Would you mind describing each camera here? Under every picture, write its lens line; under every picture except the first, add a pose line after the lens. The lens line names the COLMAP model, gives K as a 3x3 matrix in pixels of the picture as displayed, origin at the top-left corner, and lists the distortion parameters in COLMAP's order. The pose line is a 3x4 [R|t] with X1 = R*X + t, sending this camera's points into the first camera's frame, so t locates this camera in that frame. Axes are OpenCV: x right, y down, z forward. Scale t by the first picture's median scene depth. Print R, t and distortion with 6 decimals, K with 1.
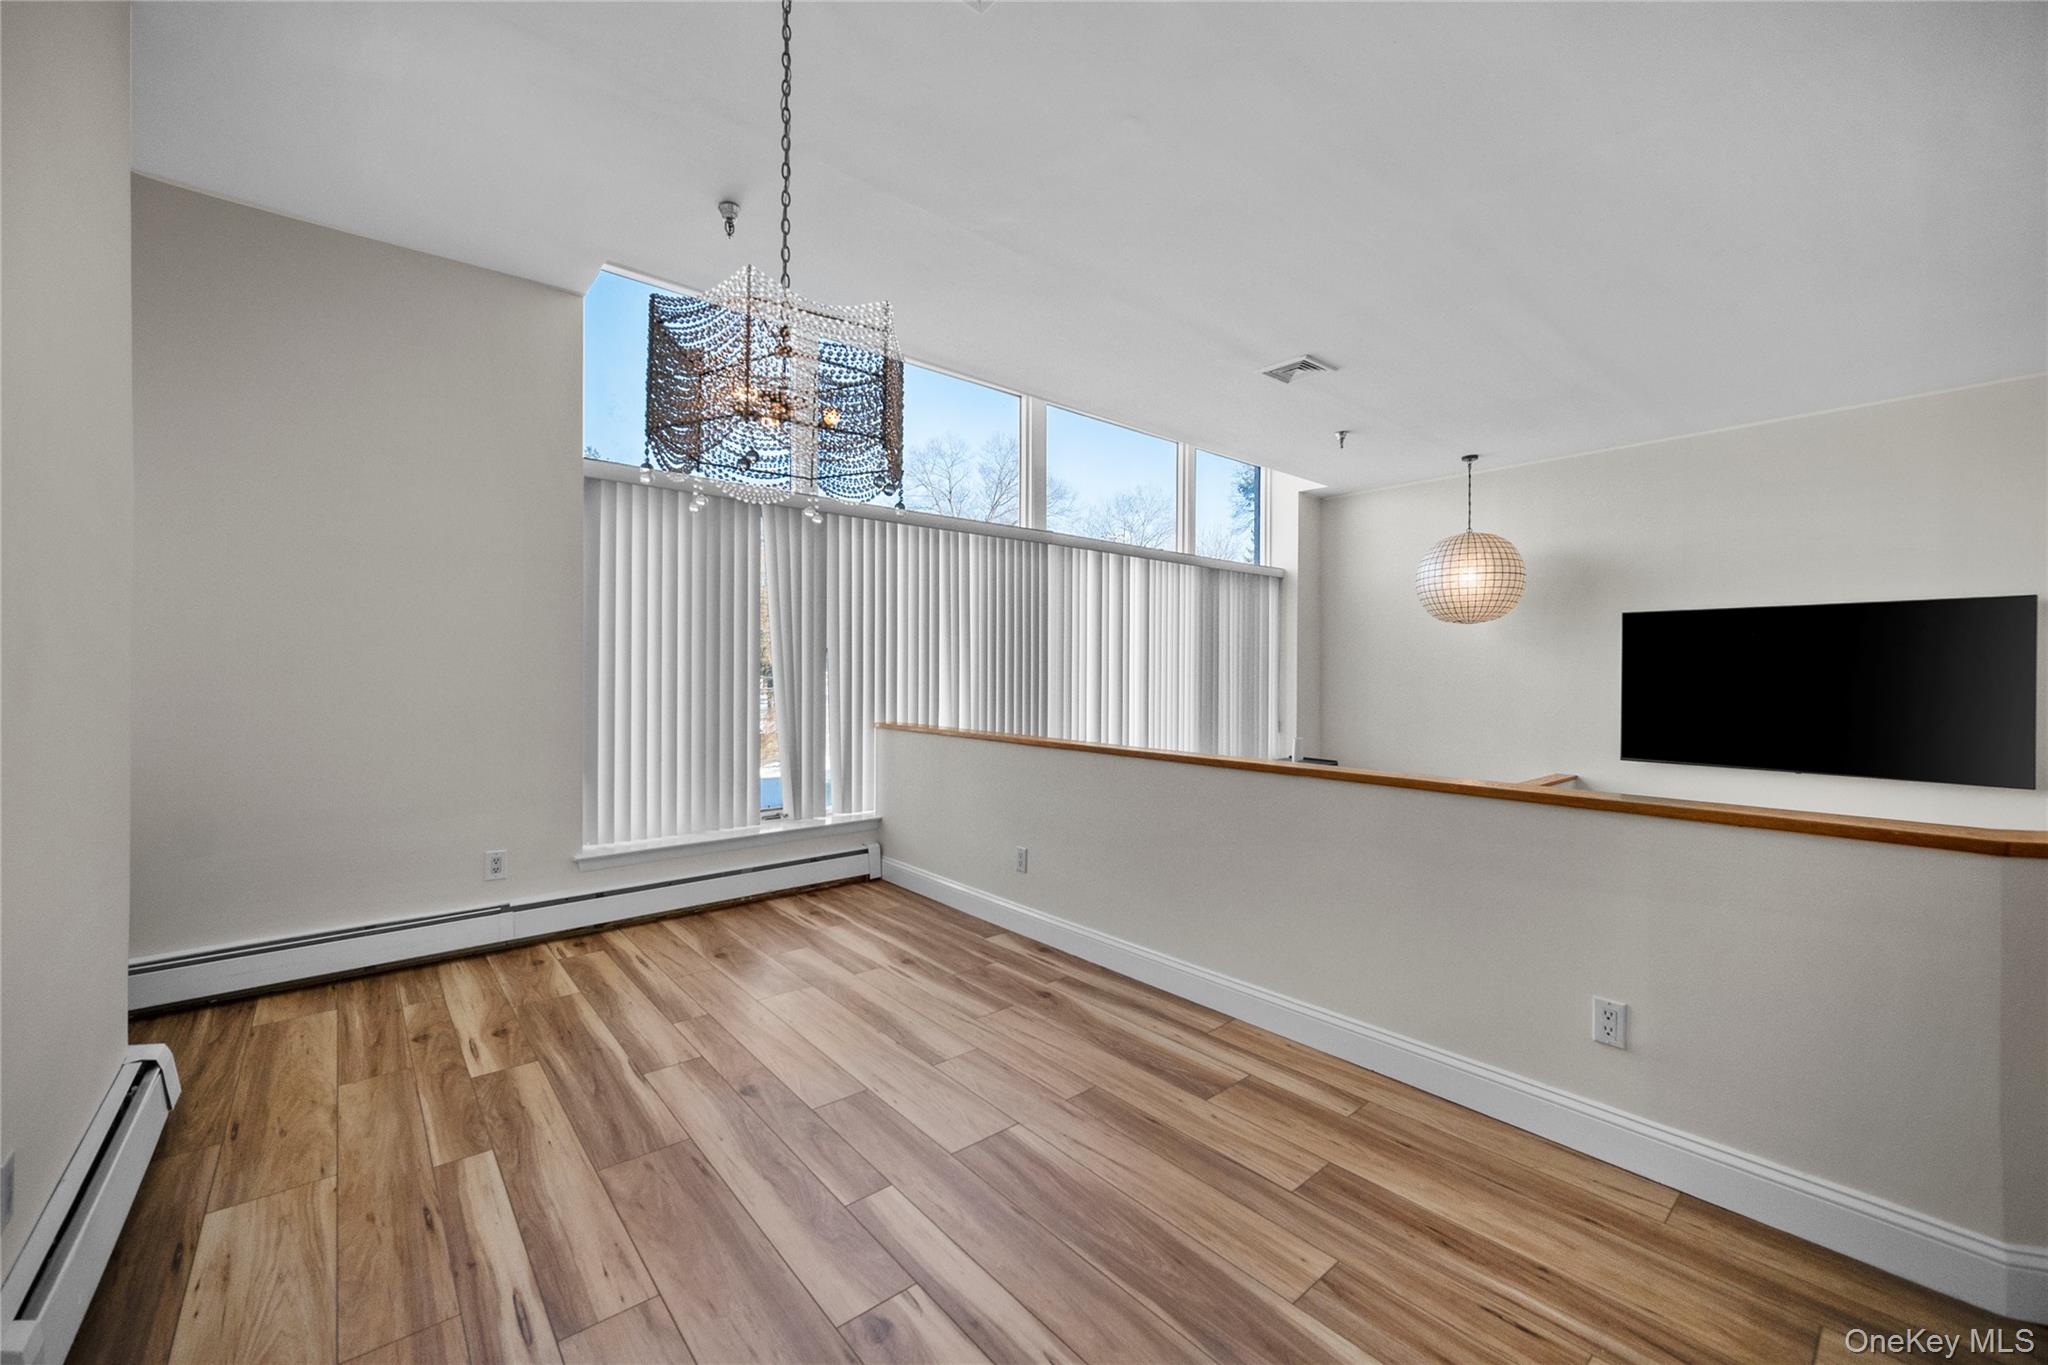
lens RADIAL K [[804.8, 0, 1023.4], [0, 804.8, 674.6], [0, 0, 1]] dist [-0.001031, 0.000180]
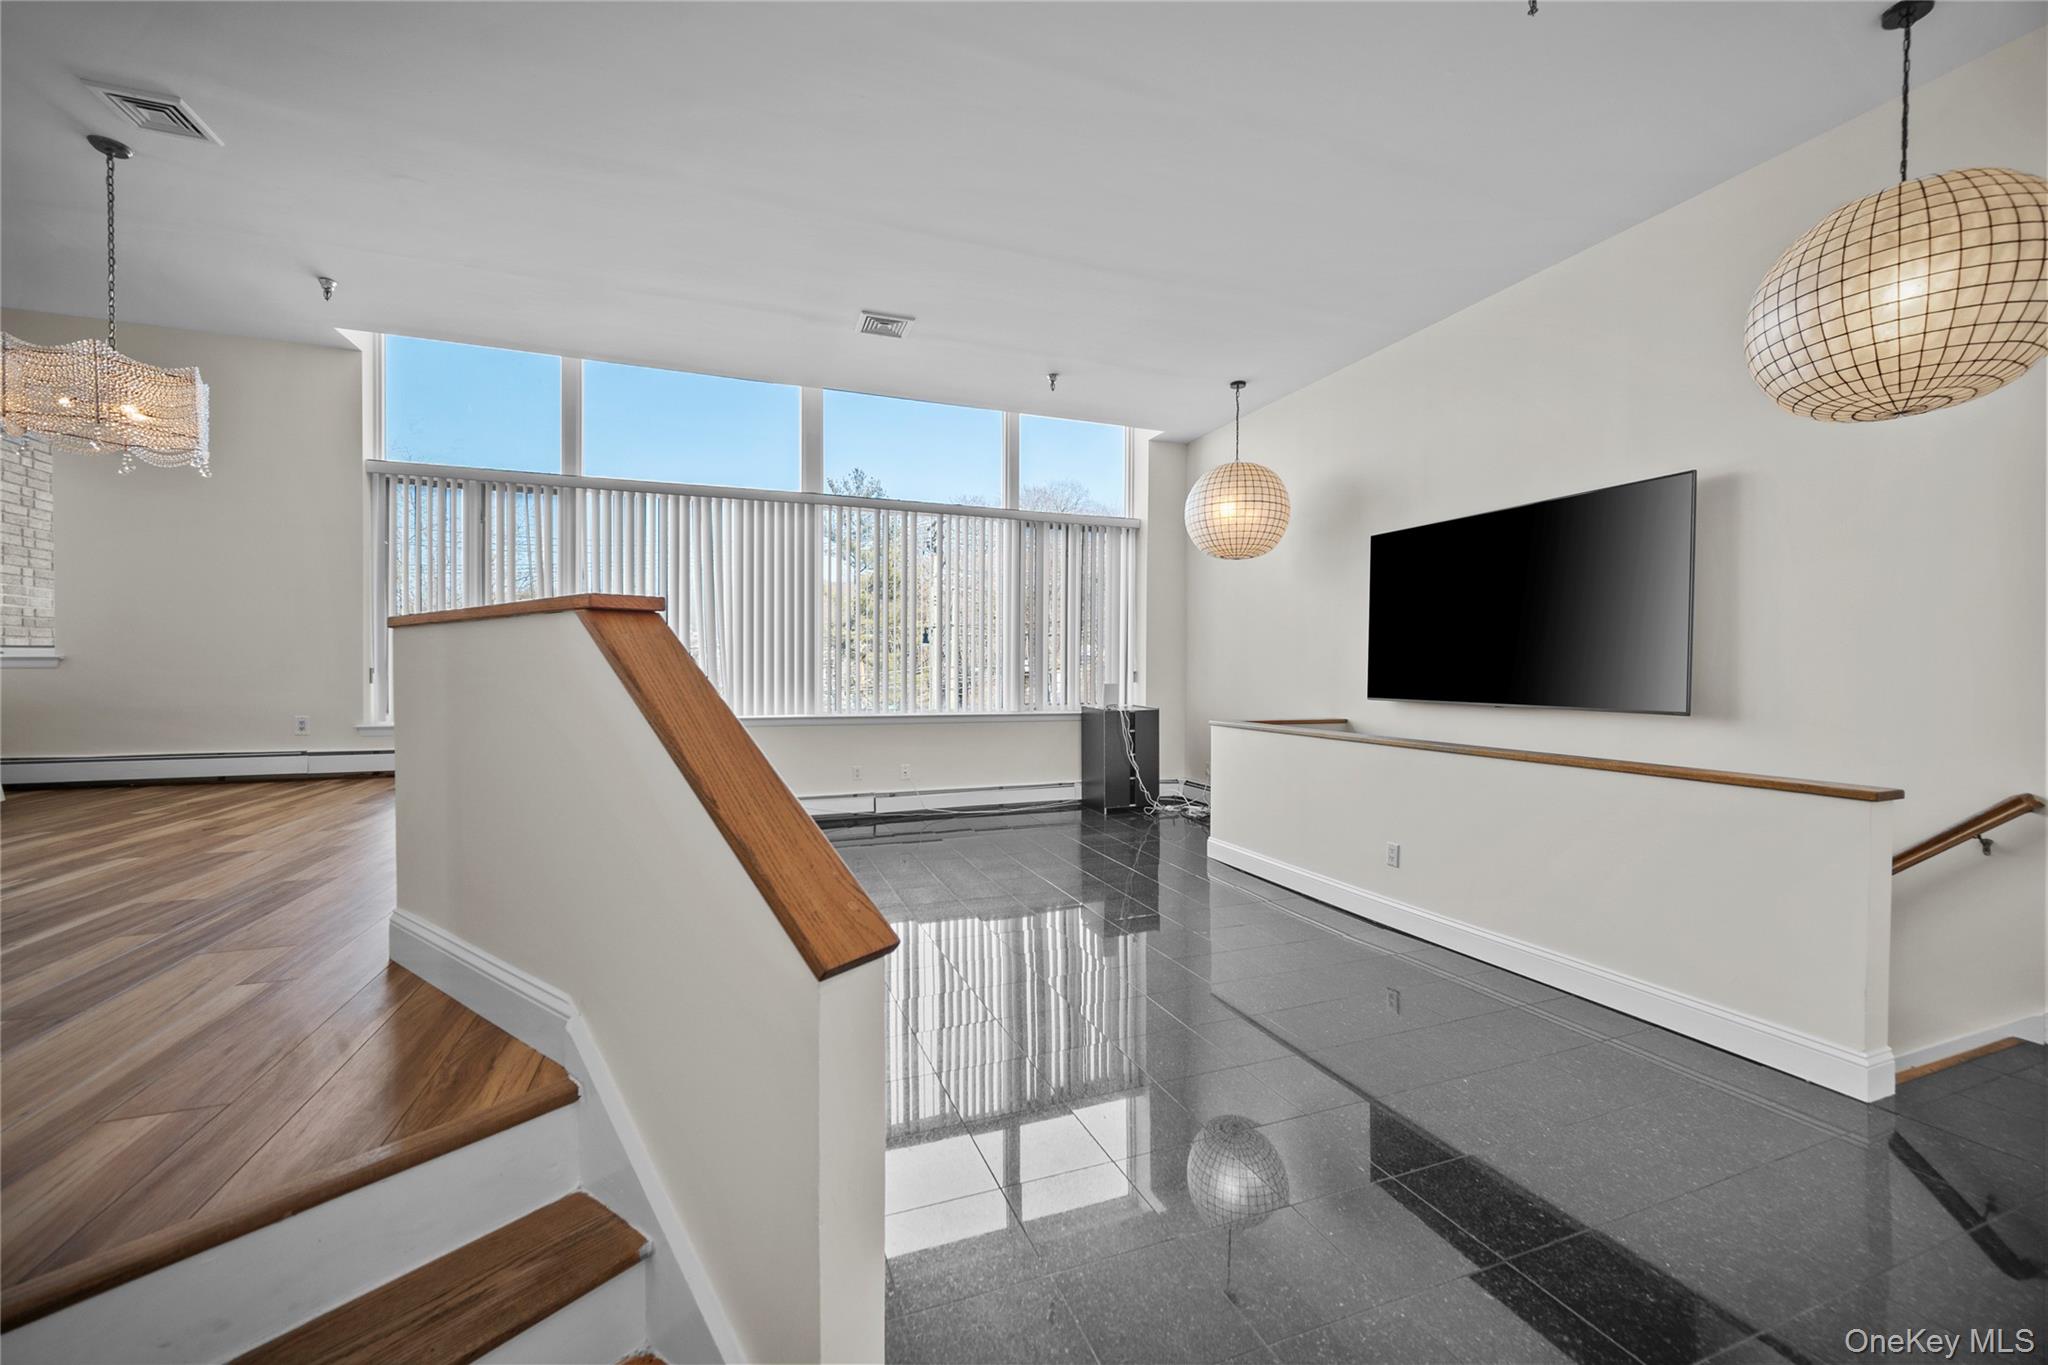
lens RADIAL K [[796.0, 0, 1024.0], [0, 796.0, 682.5], [0, 0, 1]] dist [-0.003589, -0.000399]
pose [[0.938908, 0.006315, -0.344111, 1.520768], [-0.002196, 0.999921, 0.012359, 0.171061], [0.344162, -0.010848, 0.938847, 0.059540]]
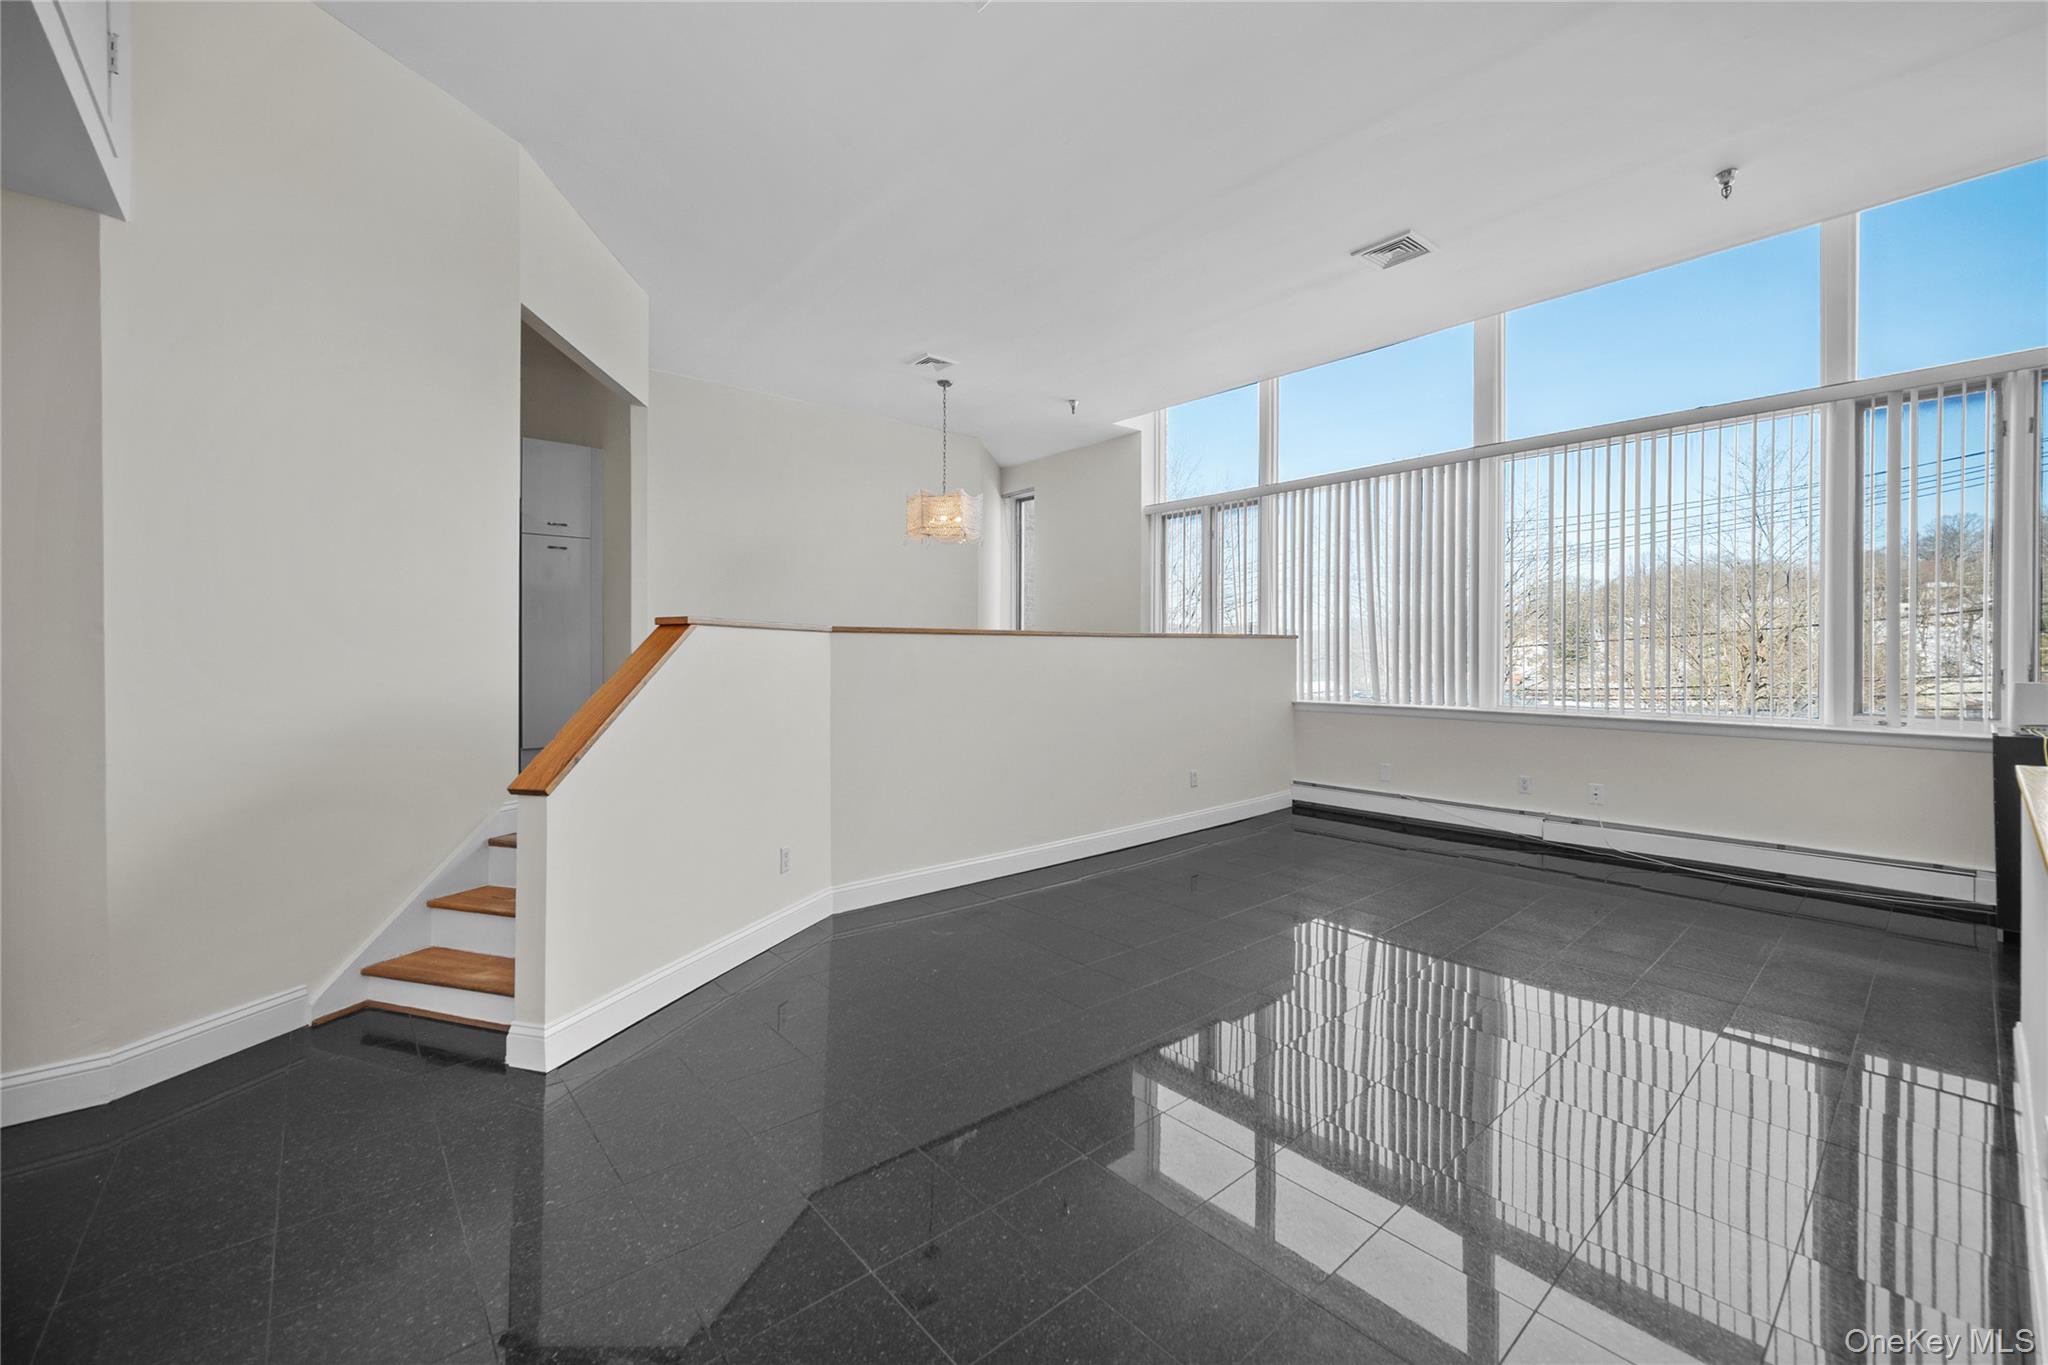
lens RADIAL K [[815.8, 0, 1023.5], [0, 815.8, 660.4], [0, 0, 1]] dist [-0.001405, 0.000150]
pose [[-0.004049, 0.009226, -0.999949, 2.200525], [-0.004591, 0.999947, 0.009245, 0.164914], [0.999981, 0.004629, -0.004006, 0.962226]]
